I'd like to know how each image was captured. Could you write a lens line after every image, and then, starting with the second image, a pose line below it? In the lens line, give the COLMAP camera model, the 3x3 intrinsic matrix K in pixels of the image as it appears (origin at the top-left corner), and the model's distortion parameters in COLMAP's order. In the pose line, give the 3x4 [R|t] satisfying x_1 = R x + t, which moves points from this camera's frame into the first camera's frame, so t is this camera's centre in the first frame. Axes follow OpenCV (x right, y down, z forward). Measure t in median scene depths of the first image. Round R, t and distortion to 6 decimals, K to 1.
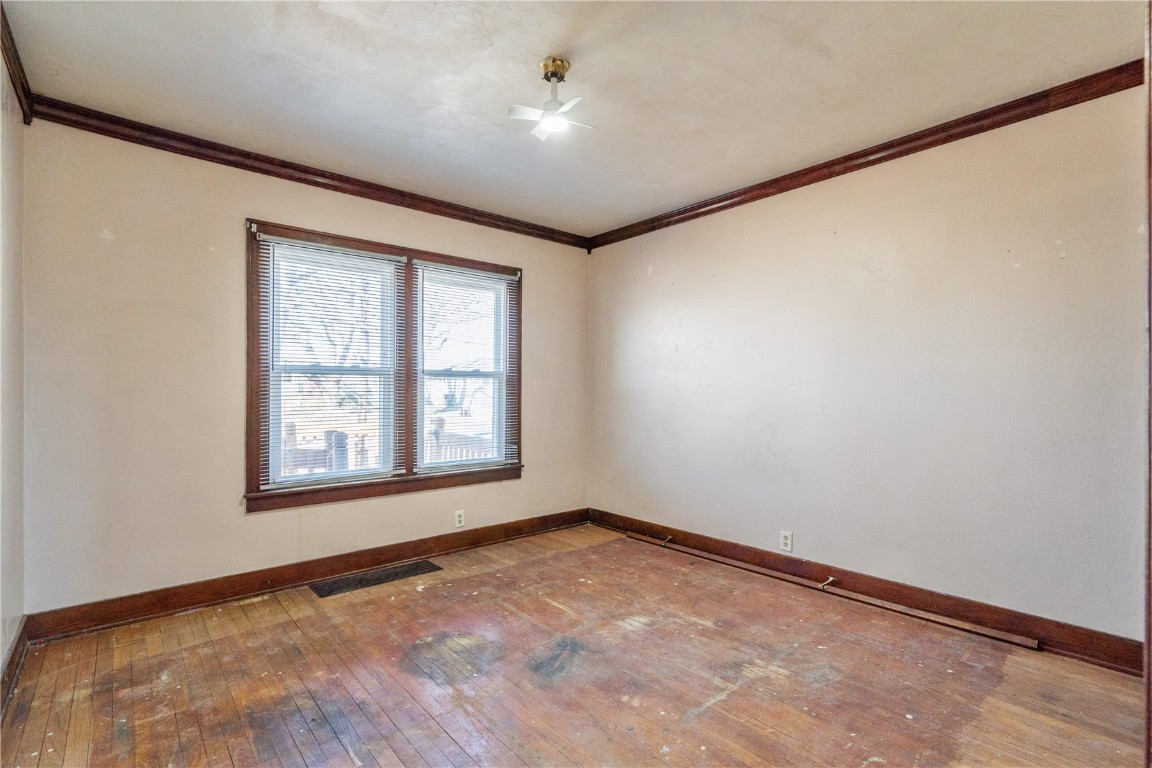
lens RADIAL K [[529.0, 0, 577.6], [0, 529.0, 379.7], [0, 0, 1]] dist [-0.002306, 0.000342]
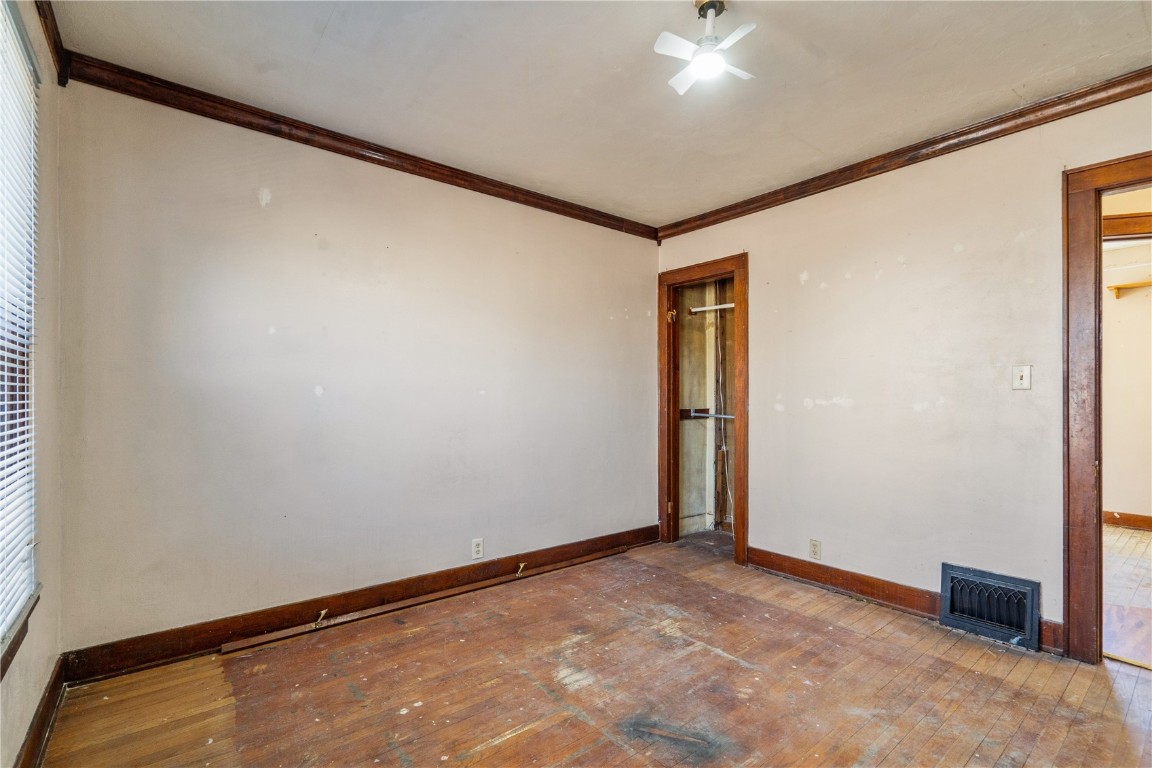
lens RADIAL K [[522.9, 0, 576.3], [0, 522.9, 389.3], [0, 0, 1]] dist [-0.003306, -0.000033]
pose [[0.041407, 0.016709, 0.999003, -0.686636], [-0.026255, 0.999533, -0.015630, 0.024211], [-0.998797, -0.025582, 0.041826, 0.941711]]
